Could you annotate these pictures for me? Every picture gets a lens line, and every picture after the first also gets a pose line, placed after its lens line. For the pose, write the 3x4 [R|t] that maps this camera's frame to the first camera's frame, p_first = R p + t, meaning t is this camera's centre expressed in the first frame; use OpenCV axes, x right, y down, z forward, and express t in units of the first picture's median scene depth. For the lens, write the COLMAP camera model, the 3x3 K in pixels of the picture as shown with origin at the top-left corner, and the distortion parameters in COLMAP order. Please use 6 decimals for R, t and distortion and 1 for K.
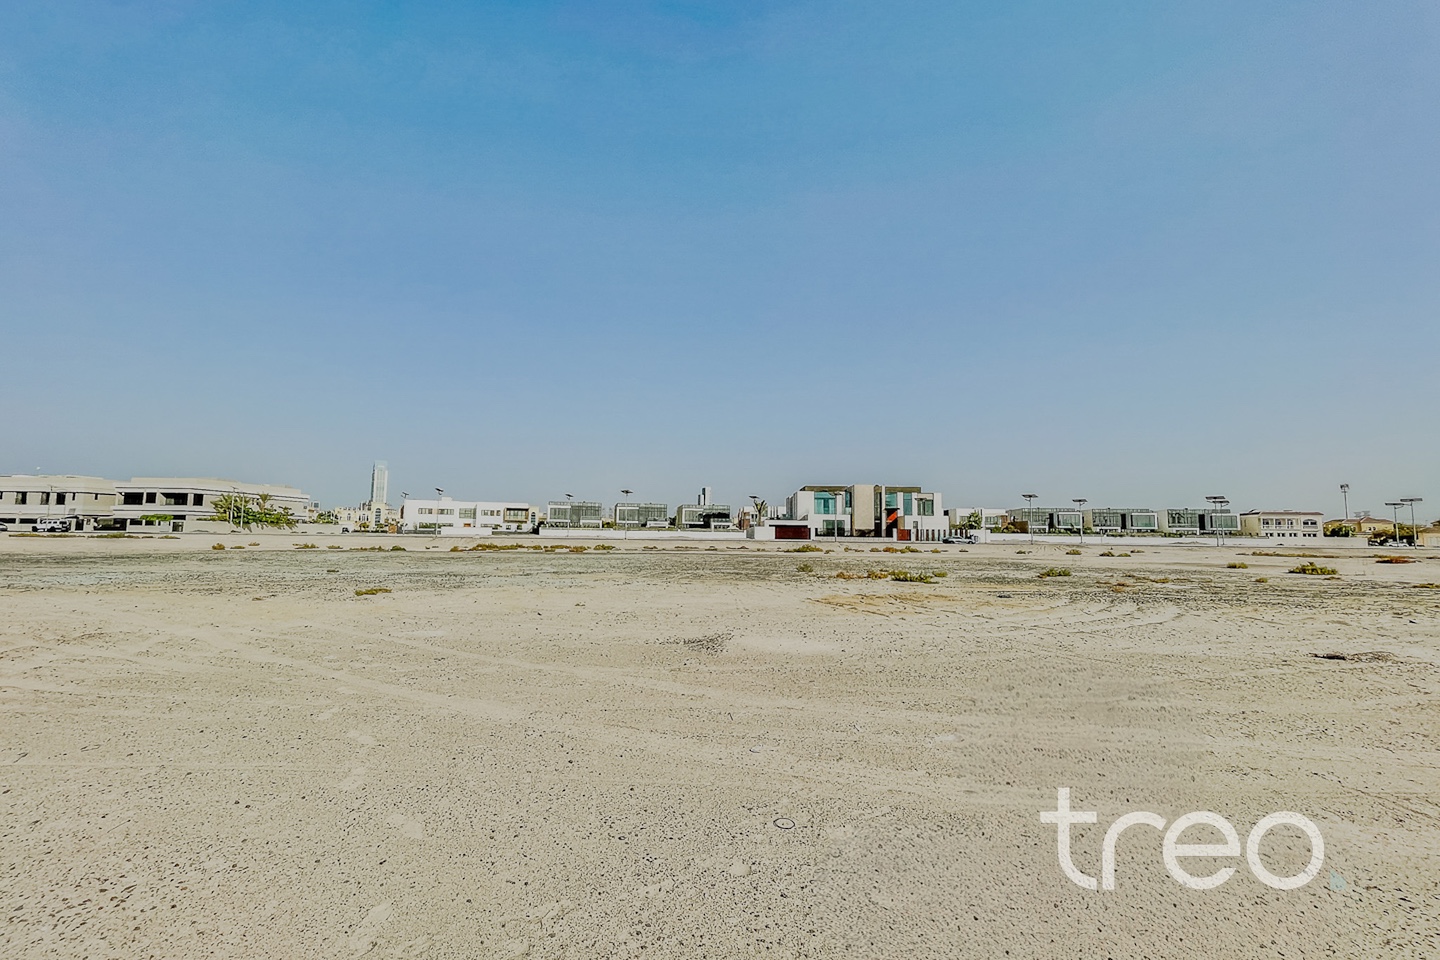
lens RADIAL K [[578.2, 0, 714.9], [0, 578.2, 482.6], [0, 0, 1]] dist [-0.004160, 0.000479]
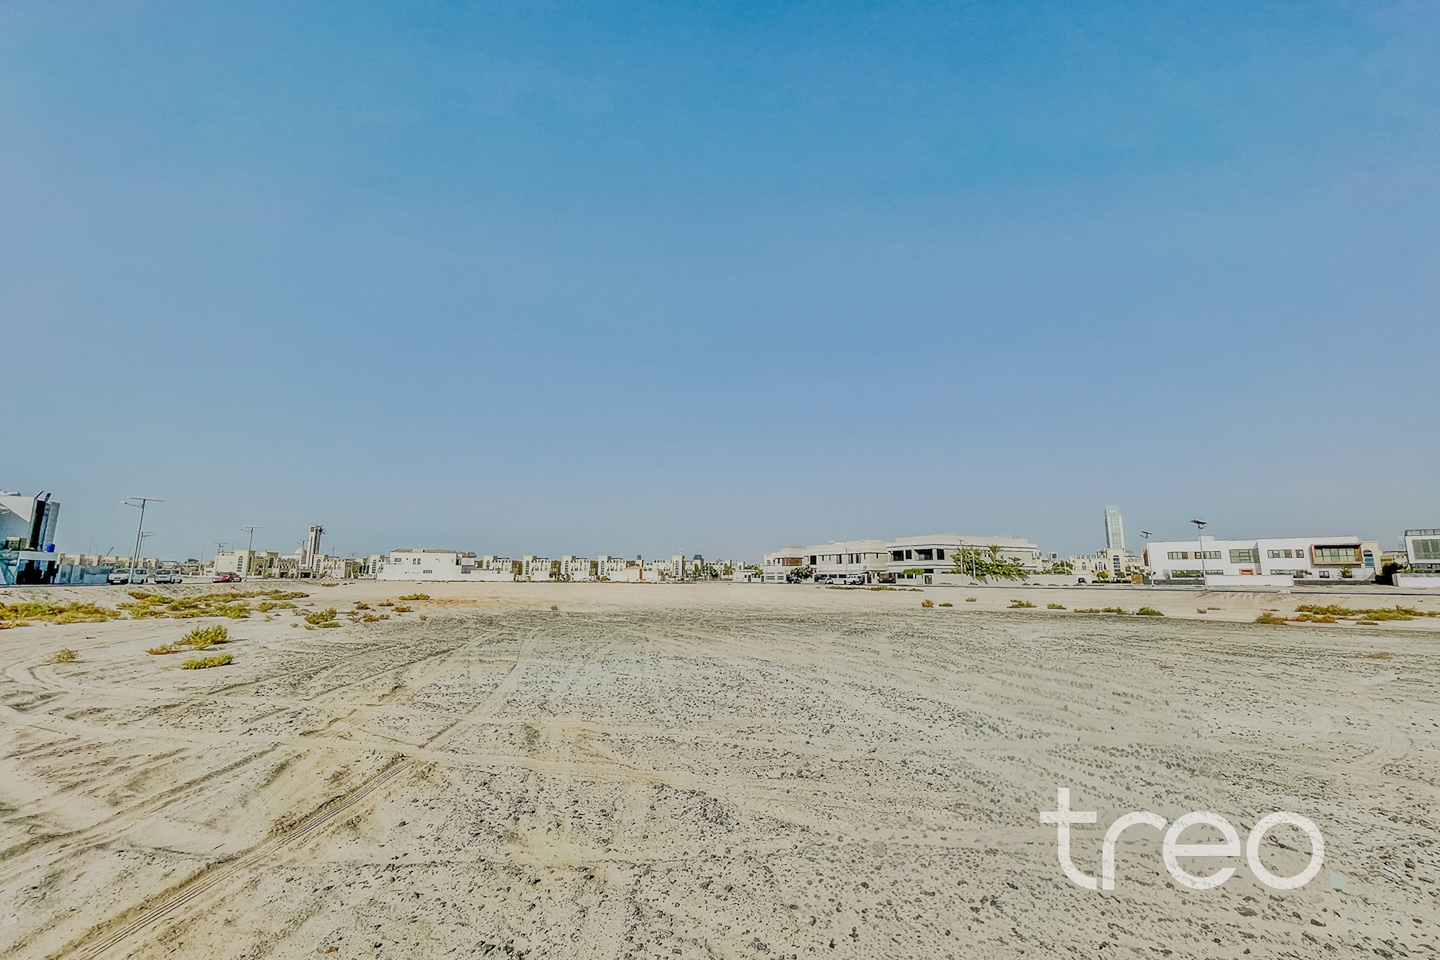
lens RADIAL K [[578.2, 0, 714.7], [0, 578.2, 482.7], [0, 0, 1]] dist [-0.004160, 0.000479]
pose [[0.422730, -0.158632, -0.892264, -0.068246], [0.082821, 0.987203, -0.136272, 0.008292], [0.902463, -0.016292, 0.430458, 0.125286]]
